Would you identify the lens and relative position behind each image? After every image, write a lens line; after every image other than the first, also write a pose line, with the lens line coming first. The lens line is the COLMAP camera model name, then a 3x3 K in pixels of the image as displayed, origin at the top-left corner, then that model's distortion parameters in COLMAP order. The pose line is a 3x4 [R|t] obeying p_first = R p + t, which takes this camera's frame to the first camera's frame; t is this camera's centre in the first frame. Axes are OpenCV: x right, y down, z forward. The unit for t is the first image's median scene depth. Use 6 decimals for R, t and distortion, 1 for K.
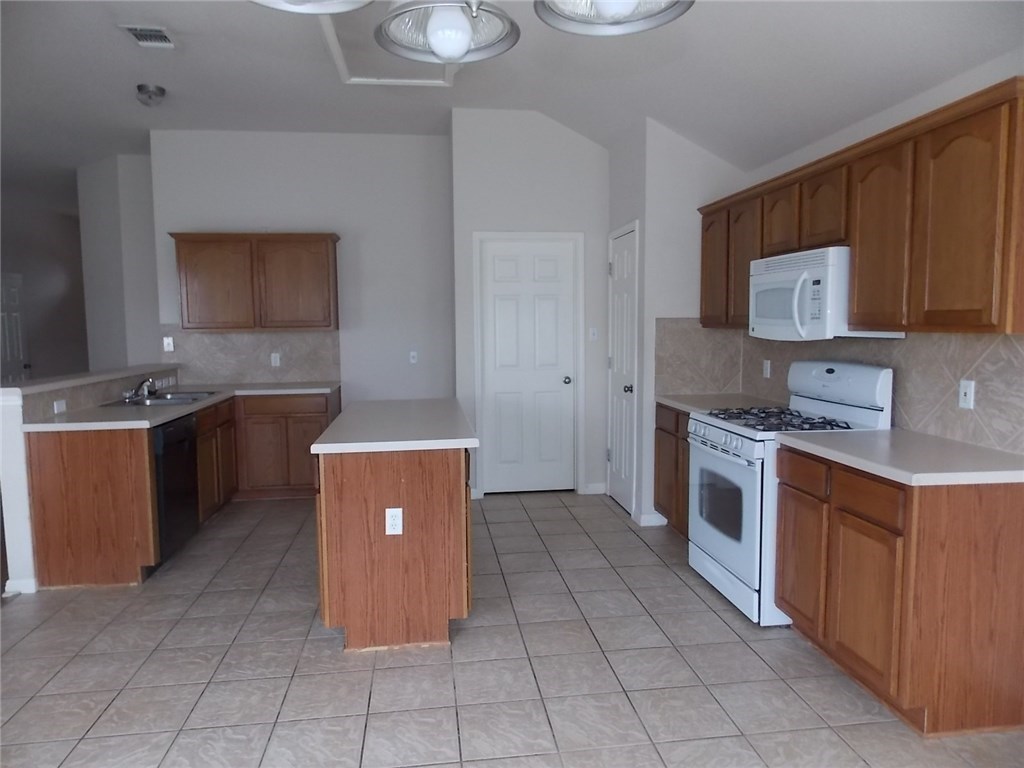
lens RADIAL K [[673.2, 0, 512.8], [0, 673.2, 380.5], [0, 0, 1]] dist [-0.002126, 0.006186]
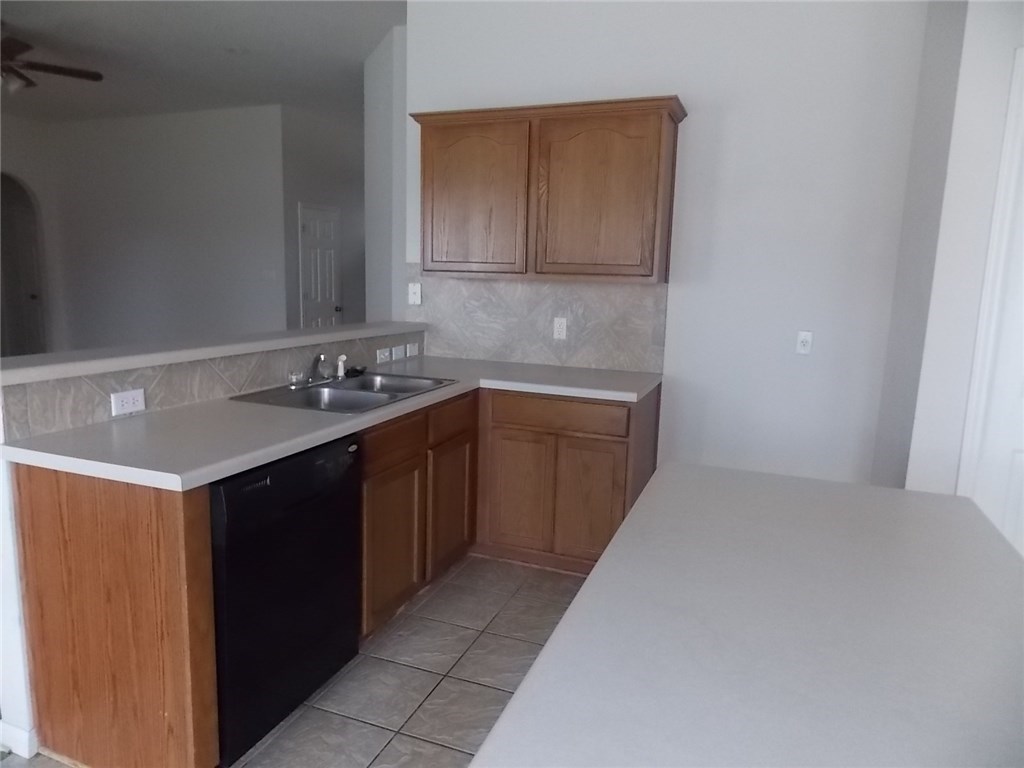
lens RADIAL K [[673.2, 0, 517.1], [0, 673.2, 380.5], [0, 0, 1]] dist [-0.002126, 0.006186]
pose [[0.877939, 0.110107, -0.465939, -0.103587], [-0.079457, 0.993208, 0.084991, -0.034062], [0.472133, -0.037595, 0.880725, 0.466054]]
